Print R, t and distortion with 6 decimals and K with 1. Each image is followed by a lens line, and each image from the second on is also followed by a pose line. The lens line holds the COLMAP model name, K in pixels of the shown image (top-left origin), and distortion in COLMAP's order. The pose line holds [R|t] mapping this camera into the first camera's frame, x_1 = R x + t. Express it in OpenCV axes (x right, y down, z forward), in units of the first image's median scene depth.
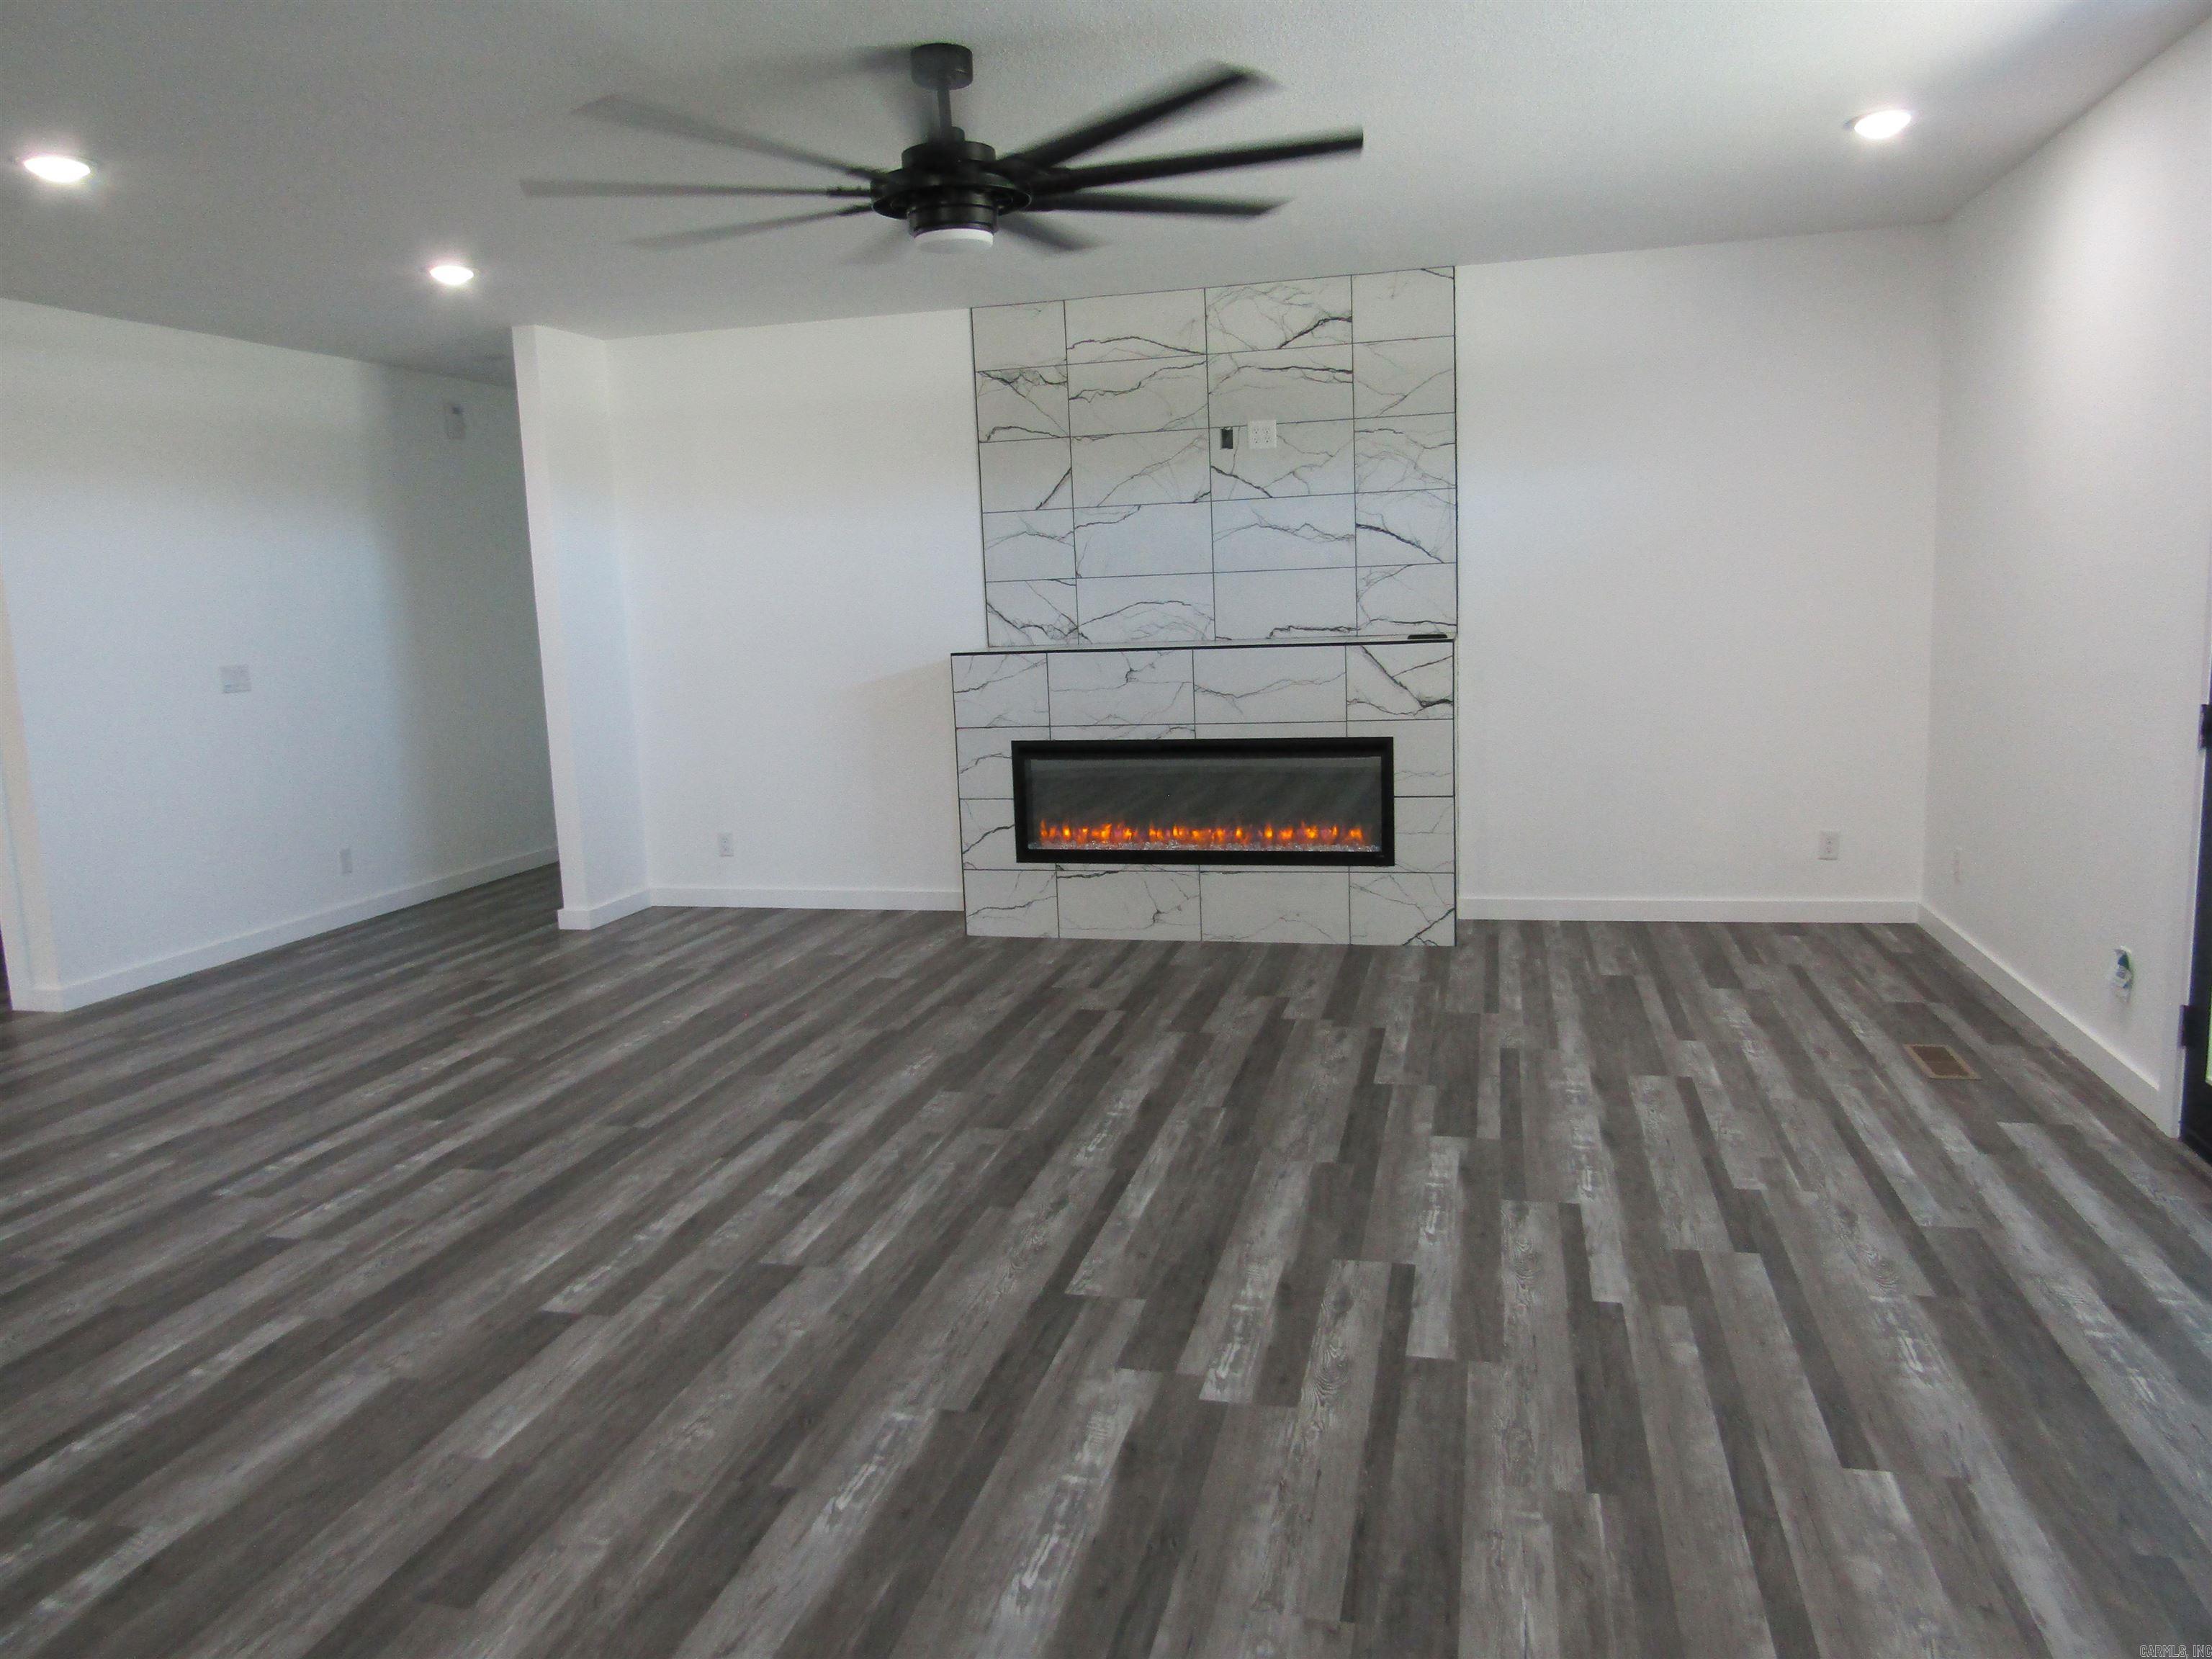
lens RADIAL K [[1562.3, 0, 1105.7], [0, 1562.3, 833.0], [0, 0, 1]] dist [-0.022004, -0.000718]
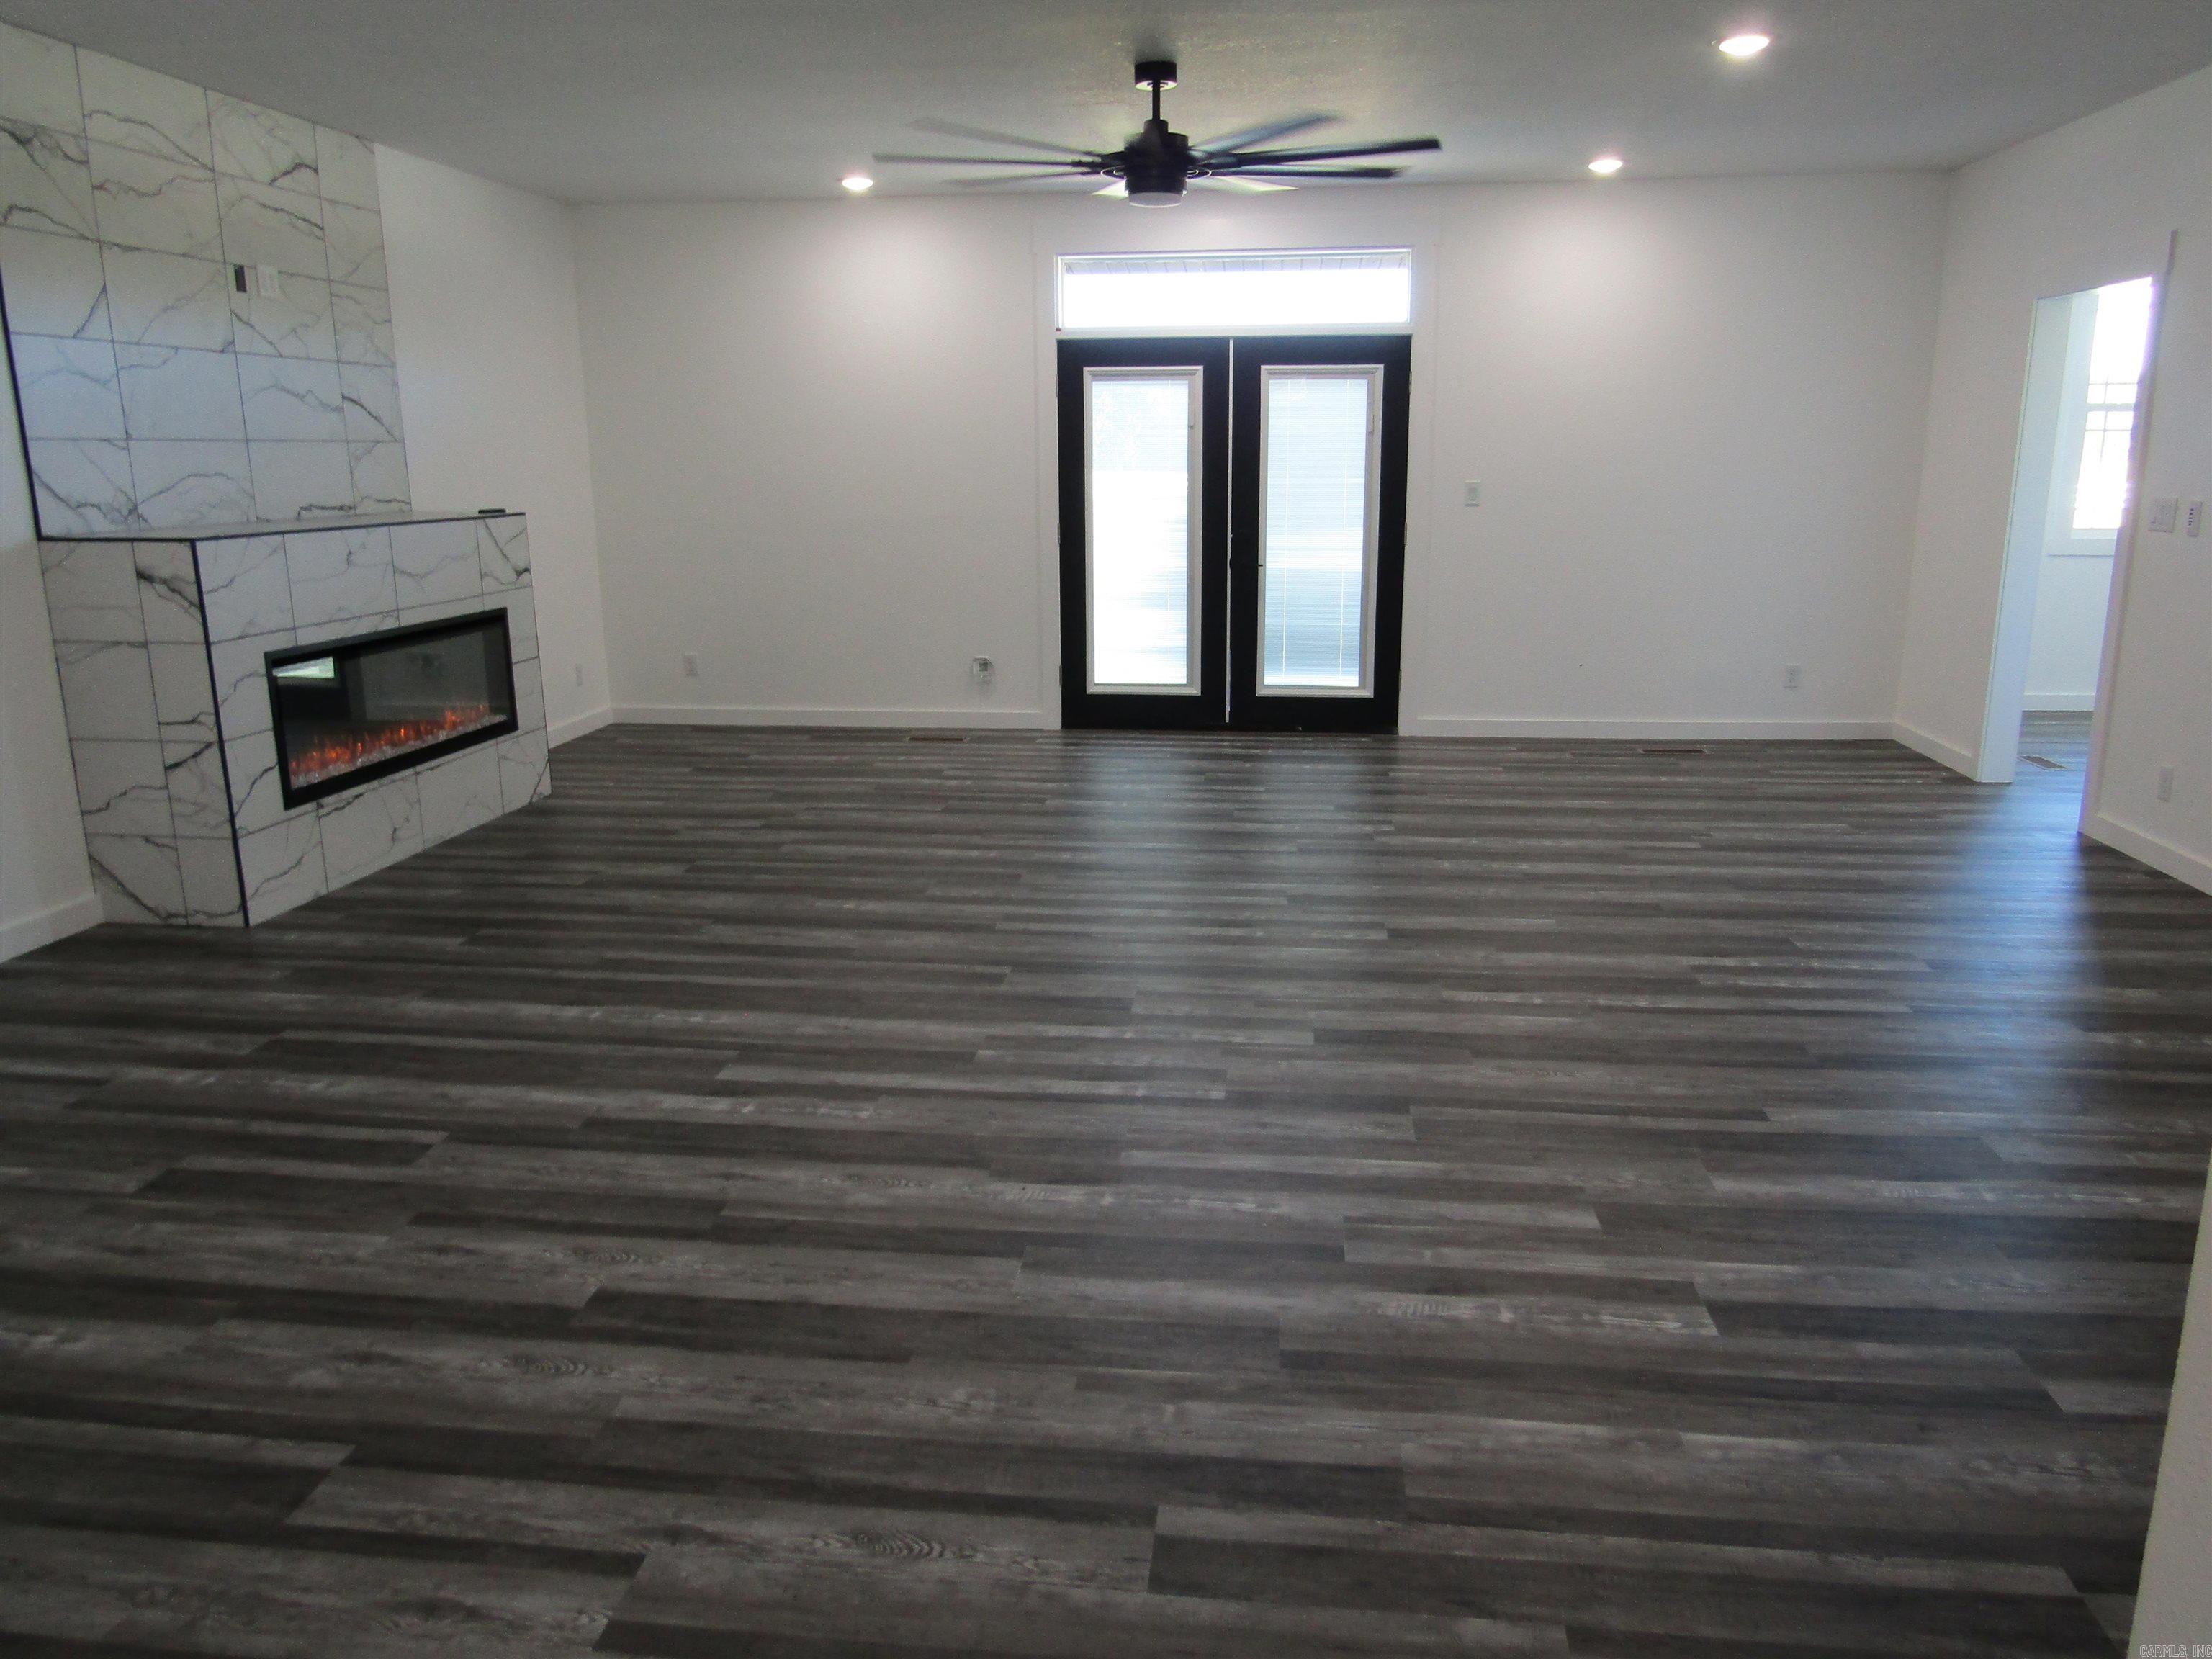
lens RADIAL K [[1562.3, 0, 1108.7], [0, 1562.3, 824.9], [0, 0, 1]] dist [-0.022004, -0.000718]
pose [[-0.122732, -0.193136, 0.973466, -0.871176], [0.157579, 0.964645, 0.211253, -0.073636], [-0.979850, 0.179326, -0.087959, 0.685746]]
